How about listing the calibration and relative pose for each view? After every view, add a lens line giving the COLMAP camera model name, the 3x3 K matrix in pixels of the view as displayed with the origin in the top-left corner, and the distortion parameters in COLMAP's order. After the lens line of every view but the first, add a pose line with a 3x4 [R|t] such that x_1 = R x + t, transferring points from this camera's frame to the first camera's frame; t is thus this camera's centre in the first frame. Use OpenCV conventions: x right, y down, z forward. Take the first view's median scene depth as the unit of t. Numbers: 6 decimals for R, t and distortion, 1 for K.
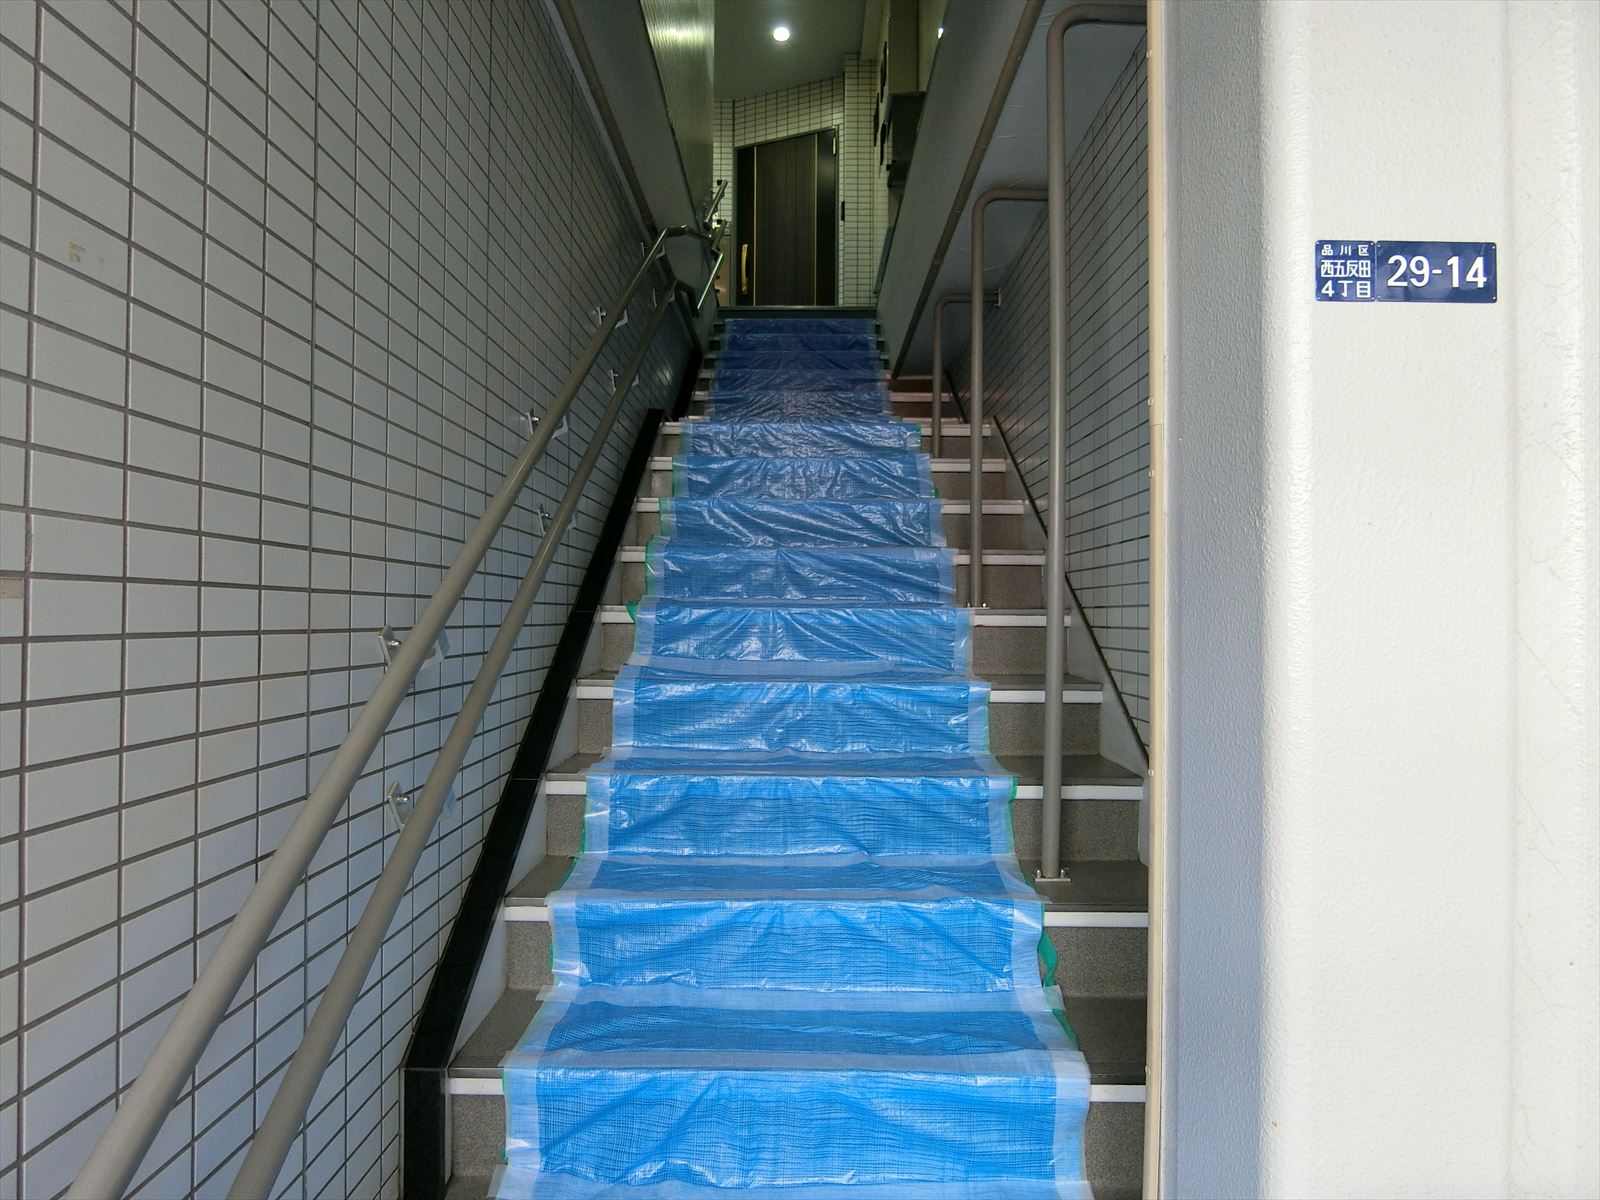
lens RADIAL K [[894.4, 0, 794.2], [0, 894.4, 609.0], [0, 0, 1]] dist [-0.013732, -0.001701]
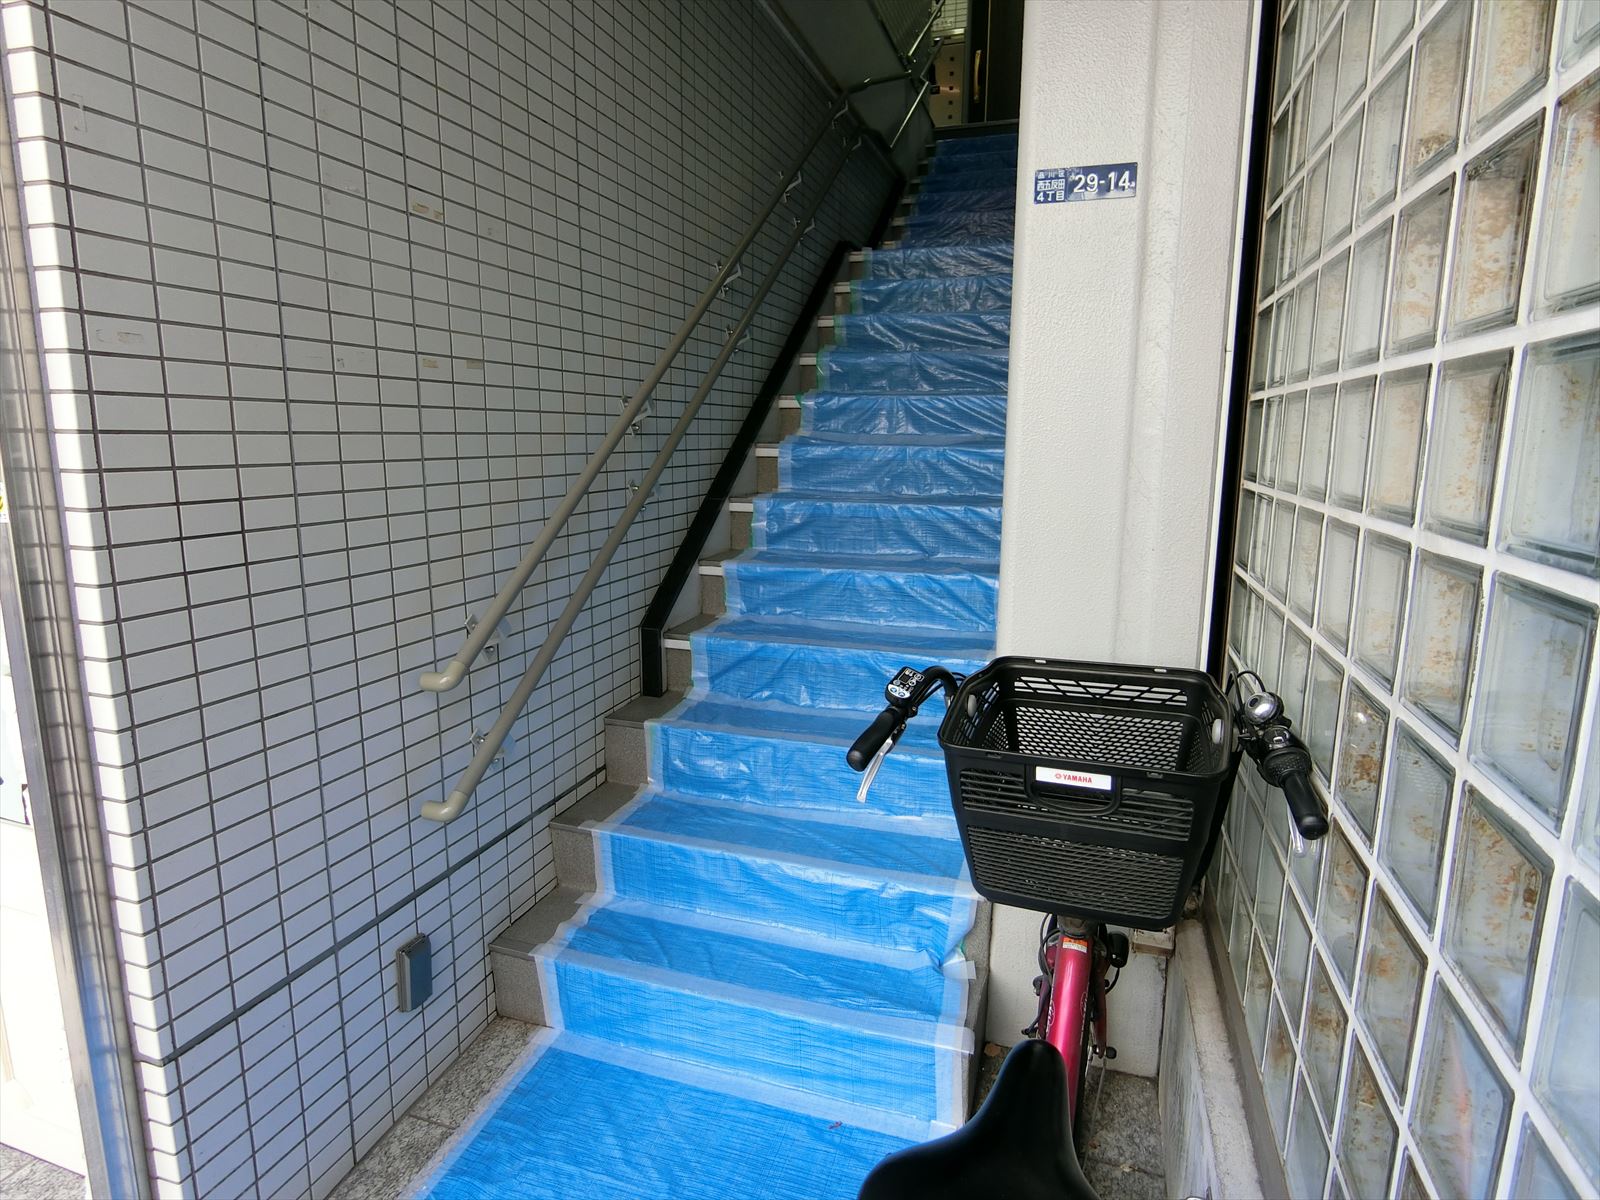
lens RADIAL K [[894.4, 0, 796.3], [0, 894.4, 591.7], [0, 0, 1]] dist [-0.013732, -0.001701]
pose [[0.954040, 0.051831, -0.295163, 0.285603], [0.002552, 0.983489, 0.180949, 0.052301], [0.299668, -0.173386, 0.938156, -0.449081]]
